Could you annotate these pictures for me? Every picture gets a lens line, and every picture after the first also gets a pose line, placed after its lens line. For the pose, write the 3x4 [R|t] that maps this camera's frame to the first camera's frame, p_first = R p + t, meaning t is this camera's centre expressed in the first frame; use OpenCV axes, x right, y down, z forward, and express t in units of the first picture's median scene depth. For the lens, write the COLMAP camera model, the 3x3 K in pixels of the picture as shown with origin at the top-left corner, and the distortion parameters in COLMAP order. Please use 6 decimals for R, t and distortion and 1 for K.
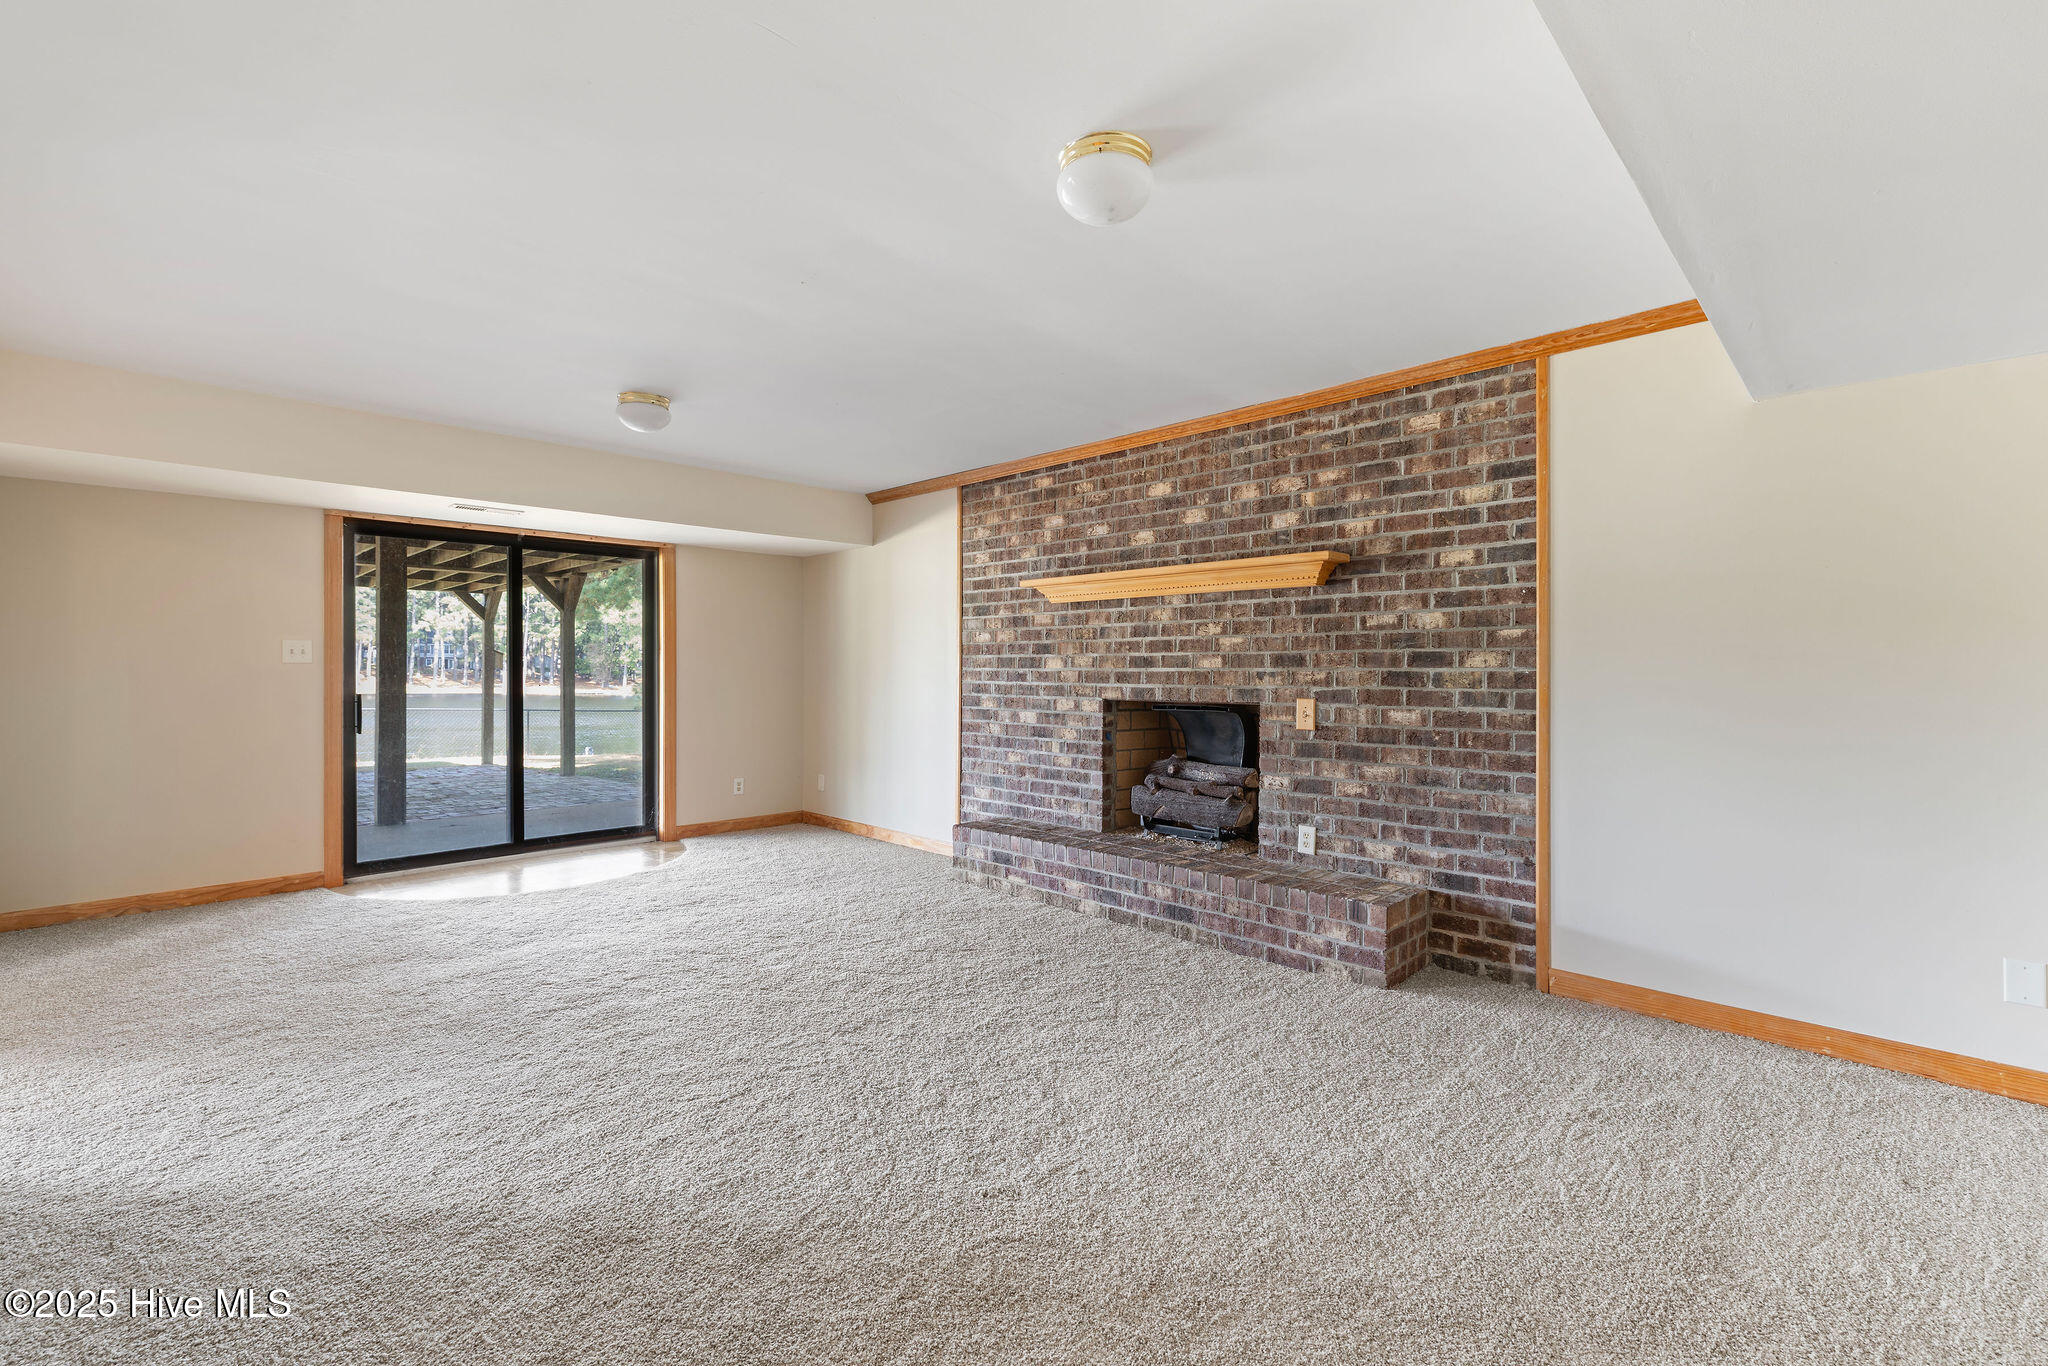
lens RADIAL K [[890.8, 0, 1024.0], [0, 890.8, 683.0], [0, 0, 1]] dist [0.002959, 0.000676]
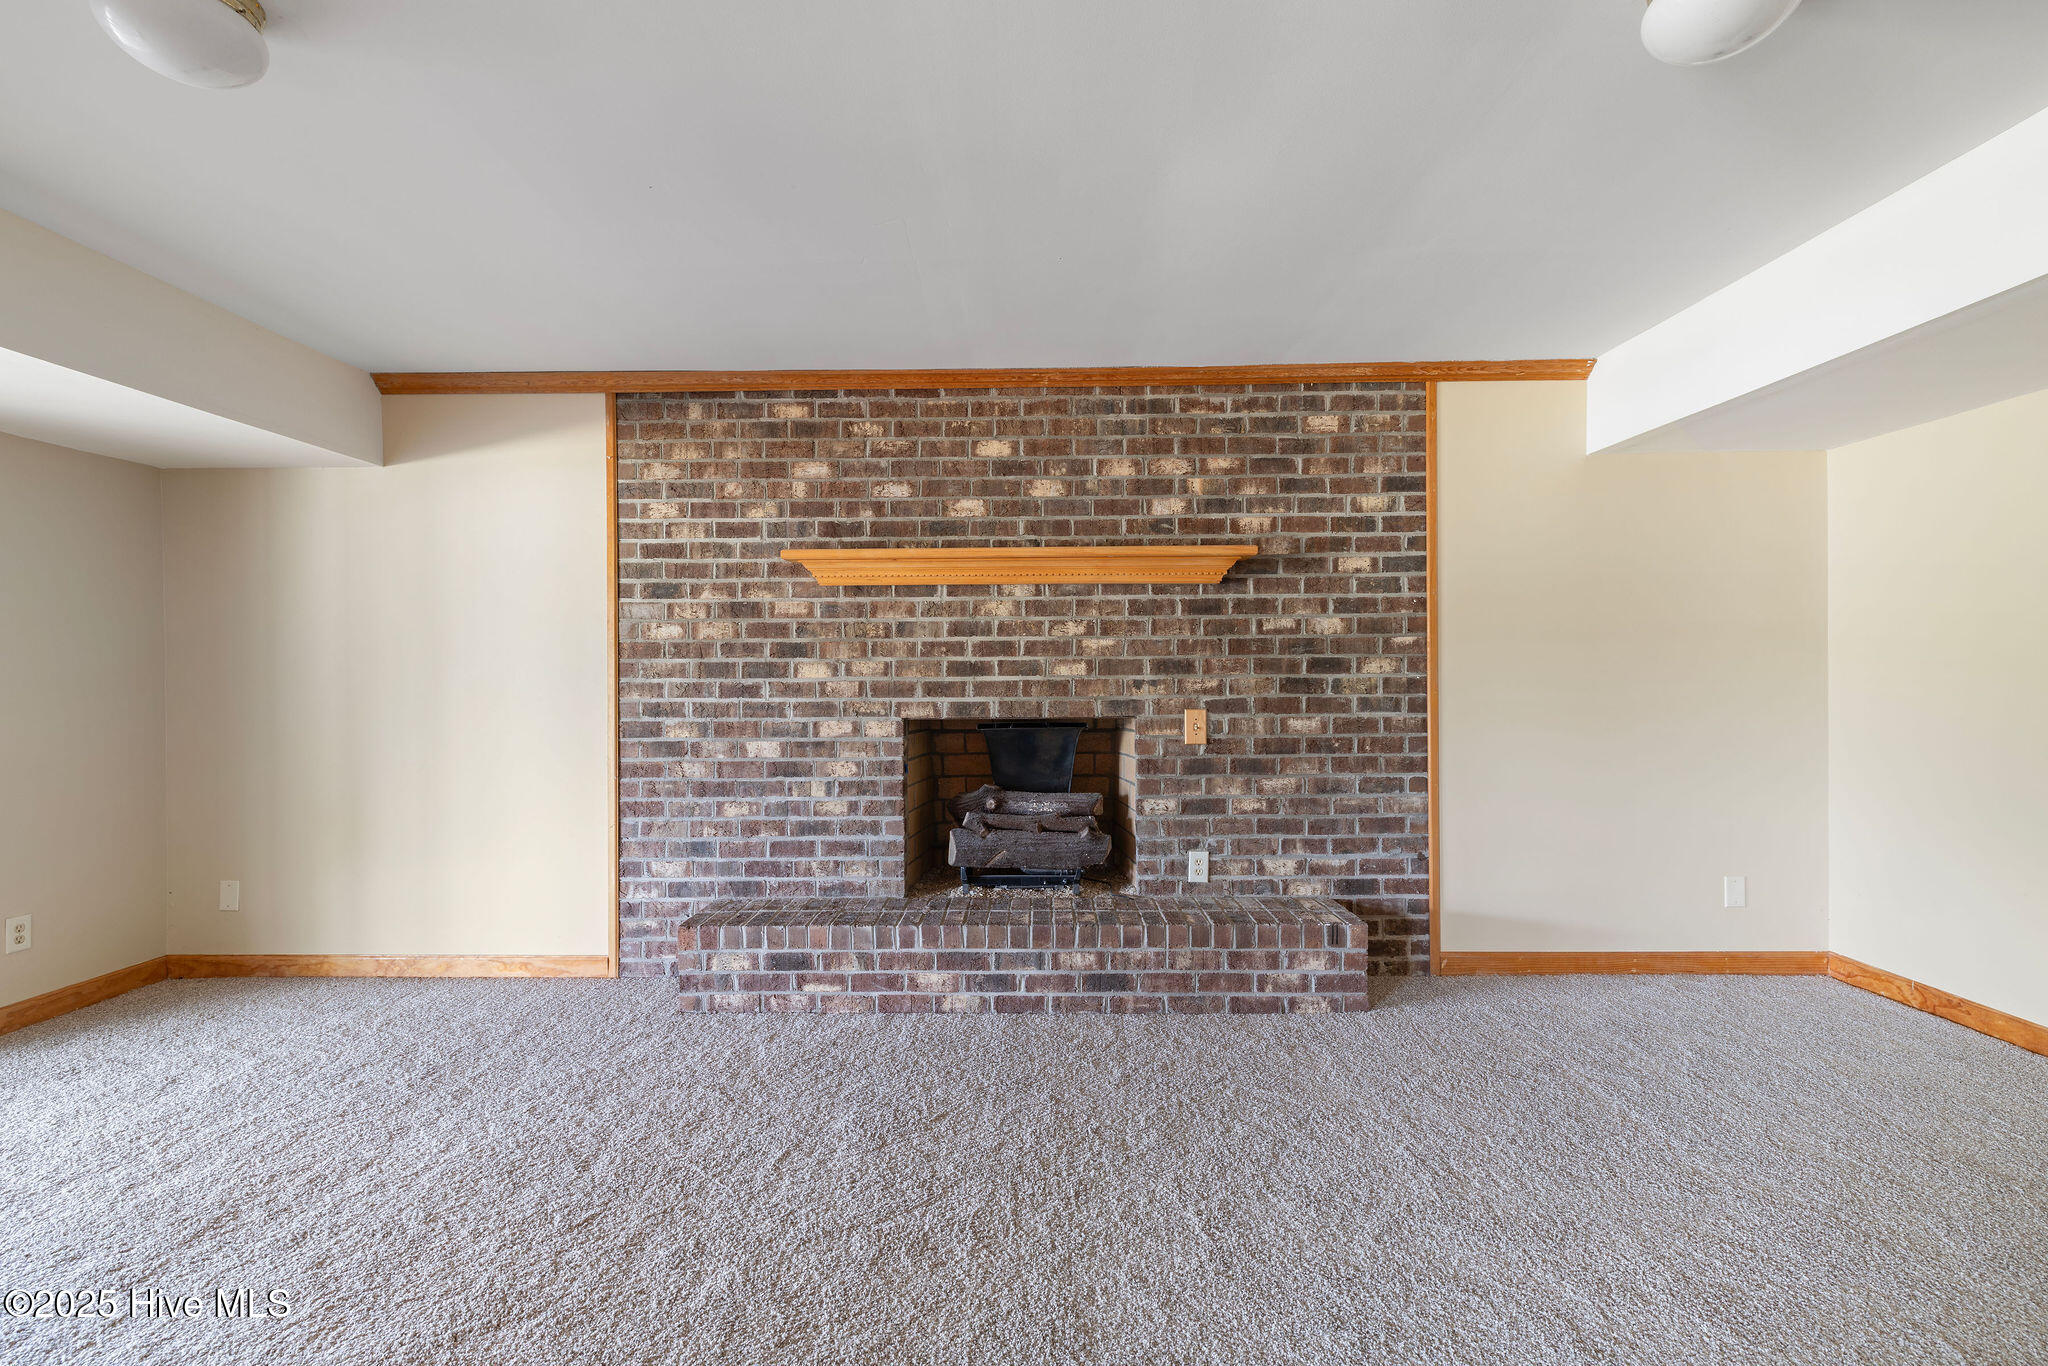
lens RADIAL K [[916.9, 0, 1024.9], [0, 916.9, 695.0], [0, 0, 1]] dist [0.001275, 0.000034]
pose [[0.721090, -0.019364, 0.692571, -0.431653], [0.018163, 0.999794, 0.009043, -0.007968], [-0.692603, 0.006059, 0.721293, 0.442628]]
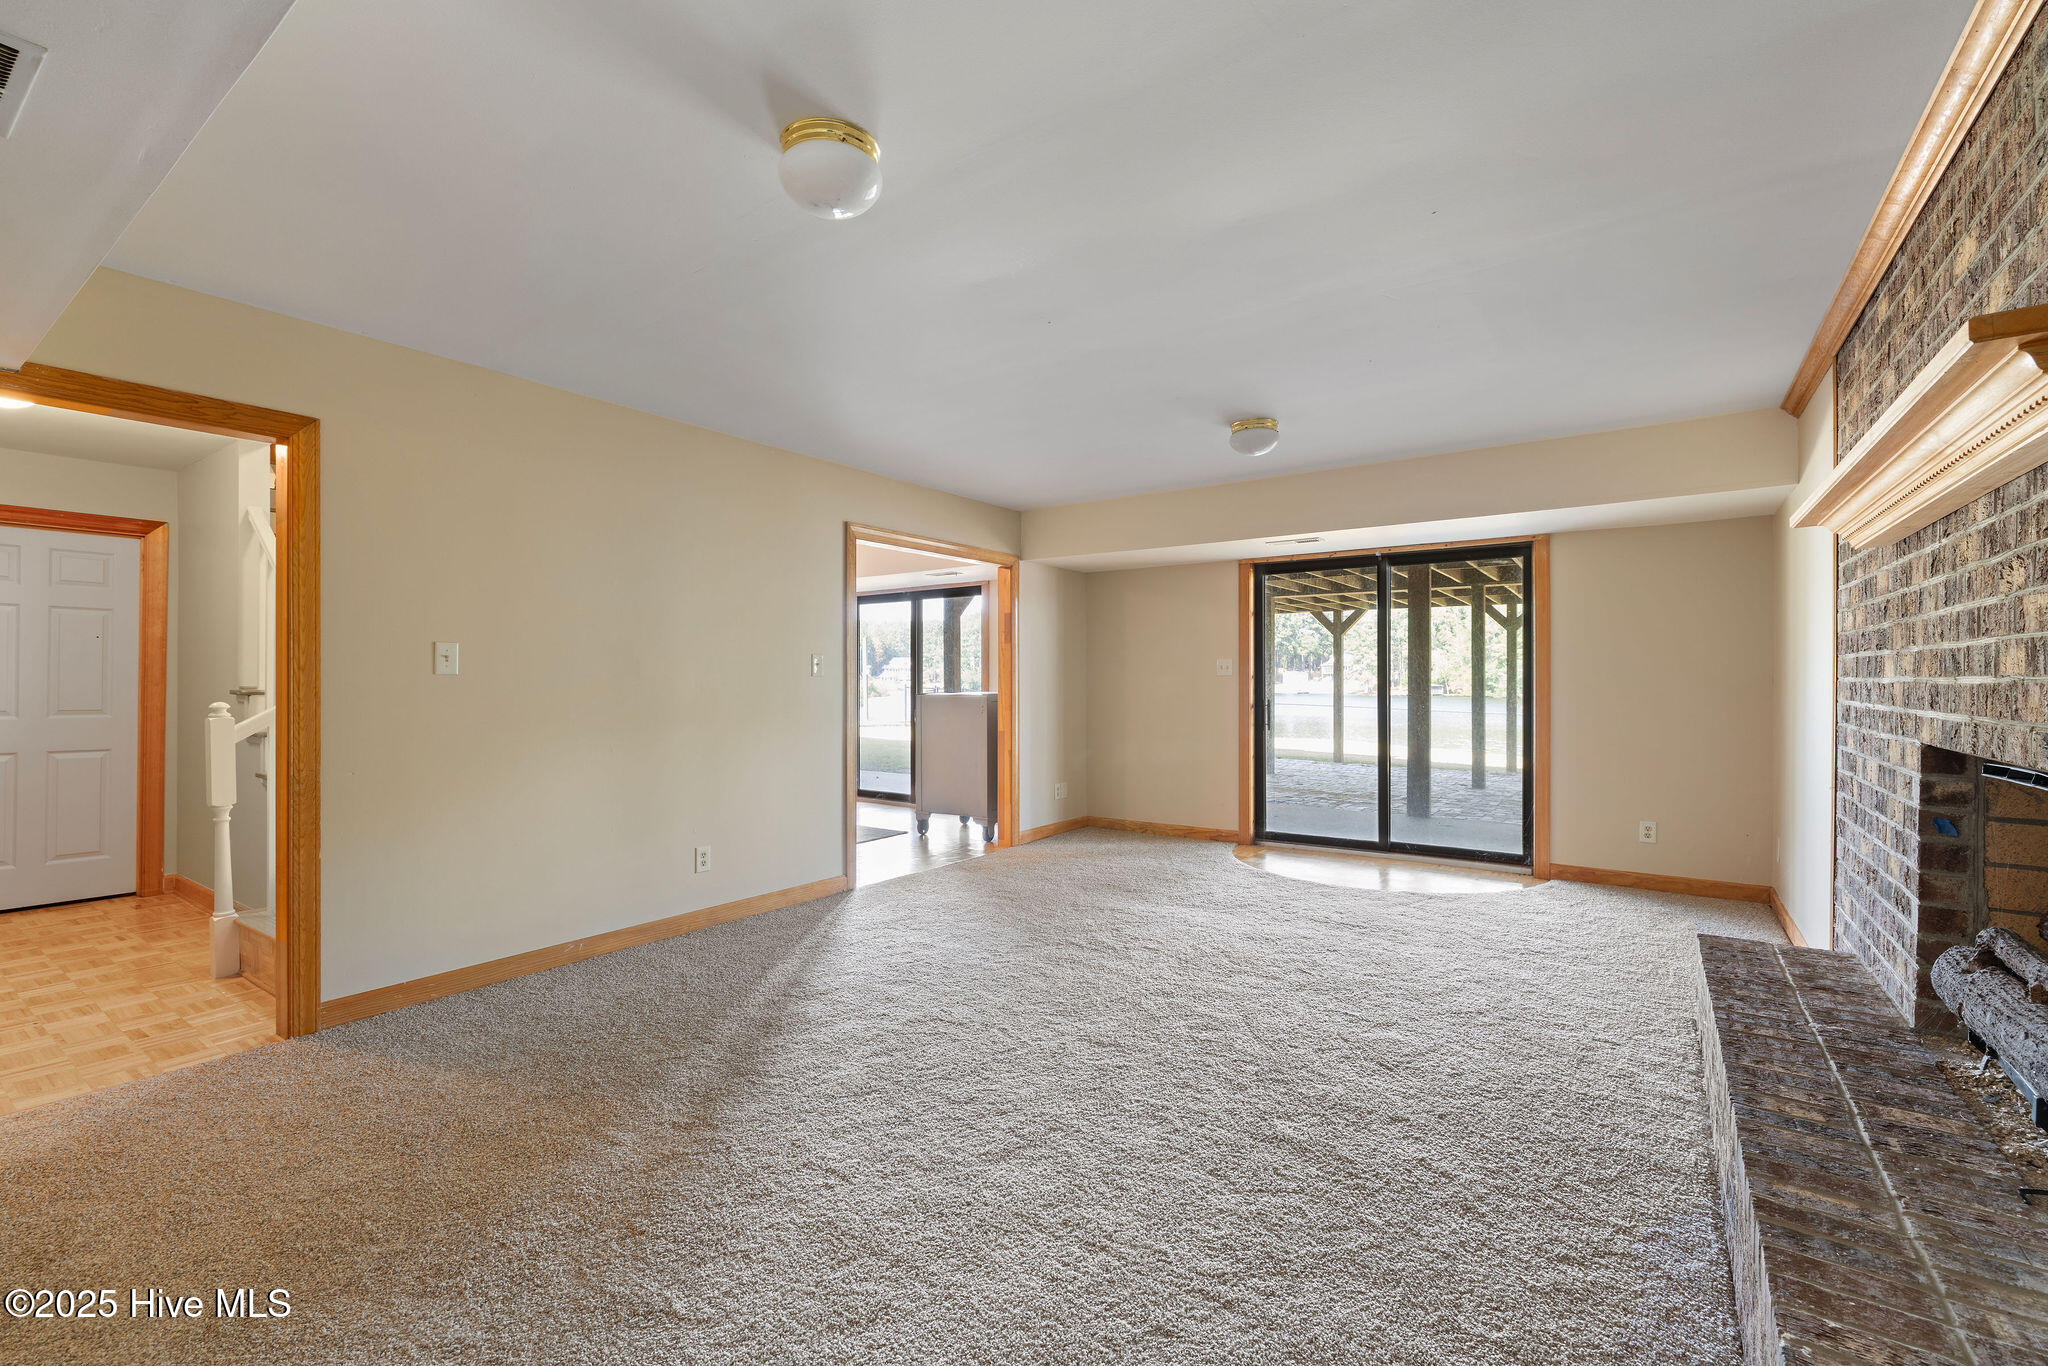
lens RADIAL K [[890.8, 0, 1024.0], [0, 890.8, 683.0], [0, 0, 1]] dist [0.002959, 0.000676]
pose [[0.160640, 0.003124, -0.987008, 0.557800], [-0.014431, 0.999896, 0.000816, -0.008594], [0.986908, 0.014113, 0.160669, 0.541694]]
